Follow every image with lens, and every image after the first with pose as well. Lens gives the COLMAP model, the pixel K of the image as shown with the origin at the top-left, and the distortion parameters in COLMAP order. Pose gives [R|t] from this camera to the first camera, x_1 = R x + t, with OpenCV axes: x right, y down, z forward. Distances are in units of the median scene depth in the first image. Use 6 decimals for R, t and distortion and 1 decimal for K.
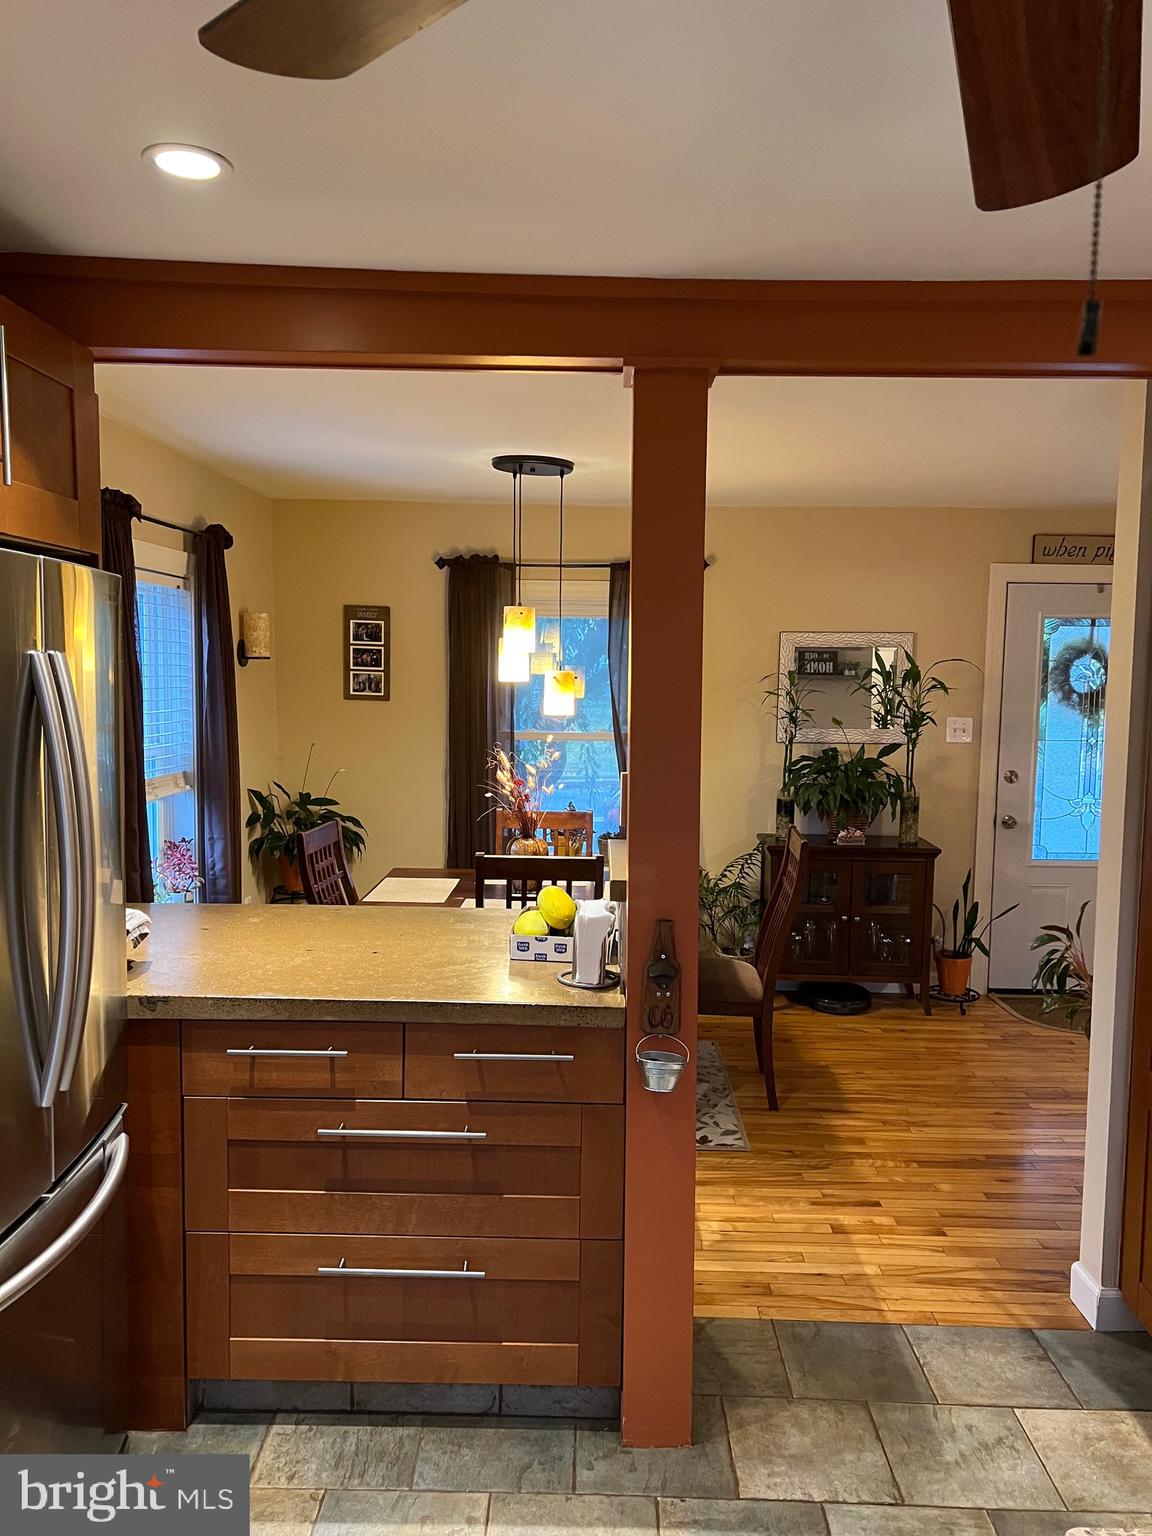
lens RADIAL K [[1157.5, 0, 584.2], [0, 1157.5, 771.6], [0, 0, 1]] dist [0.005732, -0.001009]
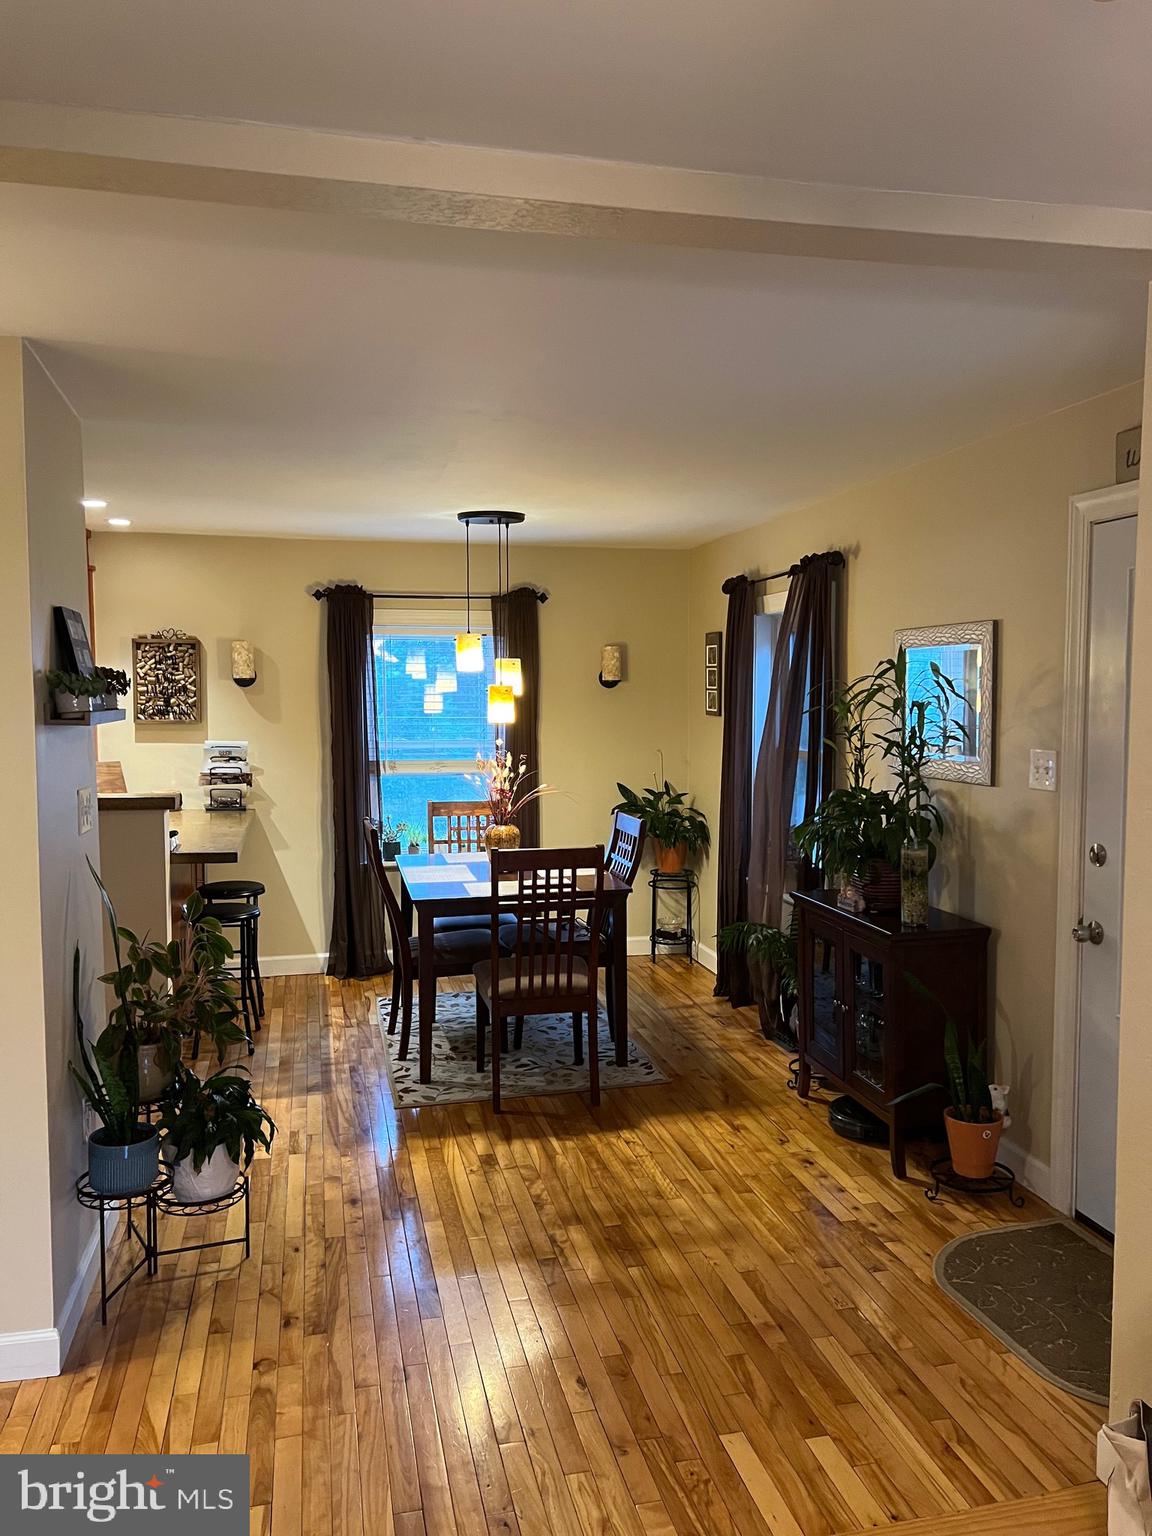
lens RADIAL K [[1157.5, 0, 583.2], [0, 1157.5, 765.7], [0, 0, 1]] dist [0.005732, -0.001009]
pose [[0.232278, 0.046682, -0.971529, 0.962445], [-0.082457, 0.996197, 0.028153, -0.038674], [0.969148, 0.073570, 0.235244, 0.676246]]
